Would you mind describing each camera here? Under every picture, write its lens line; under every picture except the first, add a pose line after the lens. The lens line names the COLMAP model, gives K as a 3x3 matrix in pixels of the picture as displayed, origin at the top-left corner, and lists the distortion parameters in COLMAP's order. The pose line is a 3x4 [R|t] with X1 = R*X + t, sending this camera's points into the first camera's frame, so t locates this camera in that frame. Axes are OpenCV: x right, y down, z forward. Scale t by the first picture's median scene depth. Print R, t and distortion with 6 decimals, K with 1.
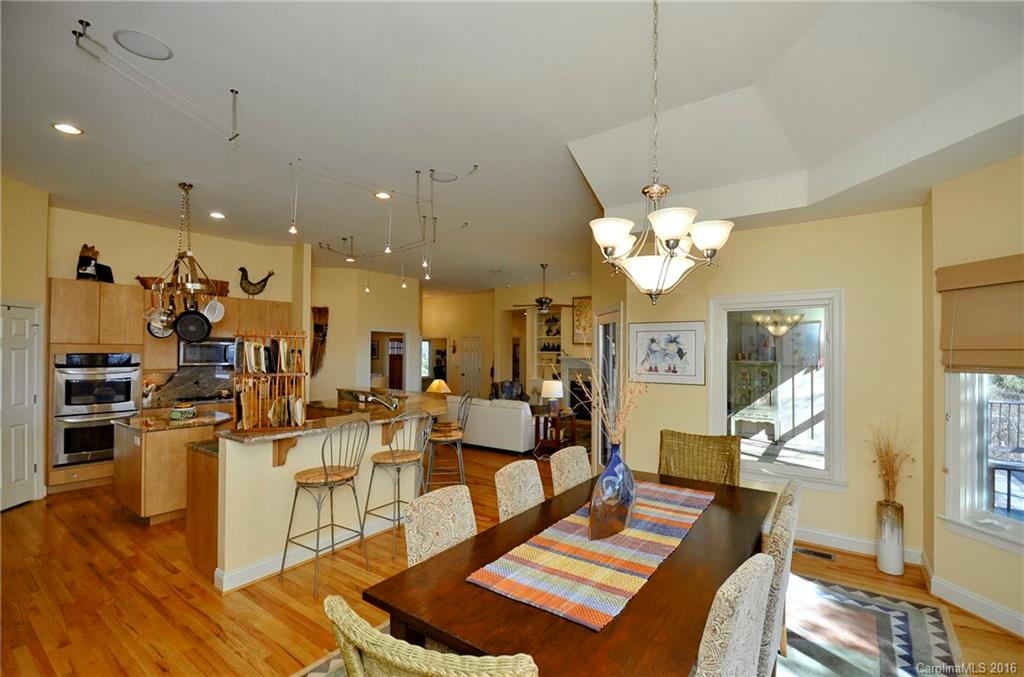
lens RADIAL K [[458.1, 0, 514.5], [0, 458.1, 346.4], [0, 0, 1]] dist [-0.001686, -0.000169]
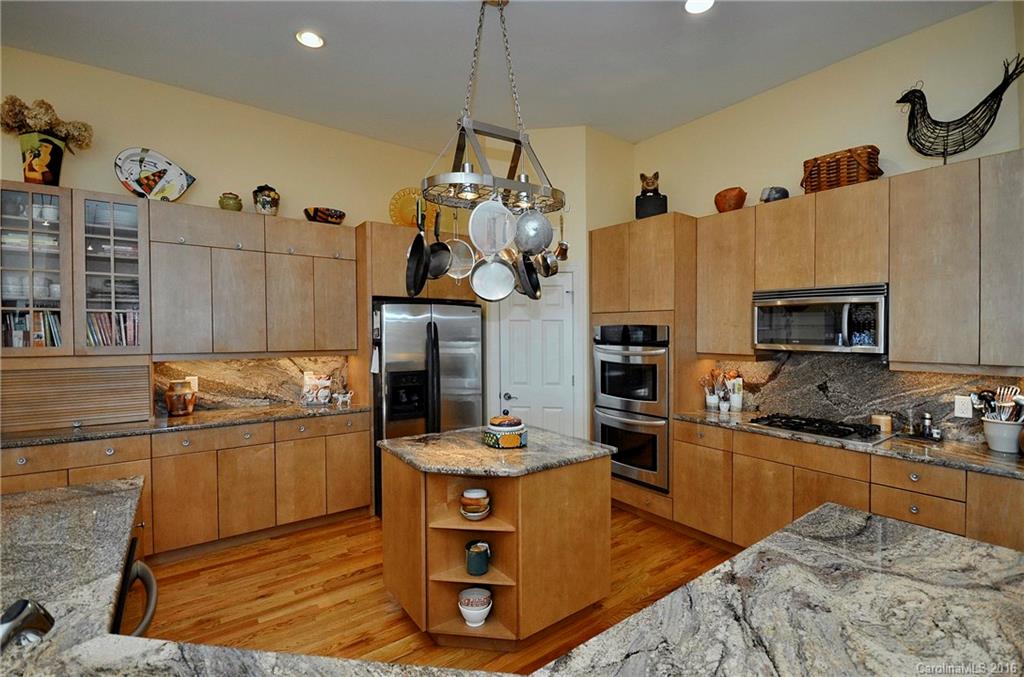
lens RADIAL K [[458.1, 0, 513.8], [0, 458.1, 334.2], [0, 0, 1]] dist [-0.001686, -0.000169]
pose [[-0.282228, 0.006987, -0.959322, -0.199079], [0.012368, 0.999917, 0.003644, 0.024583], [0.959268, -0.010837, -0.282291, 1.057238]]
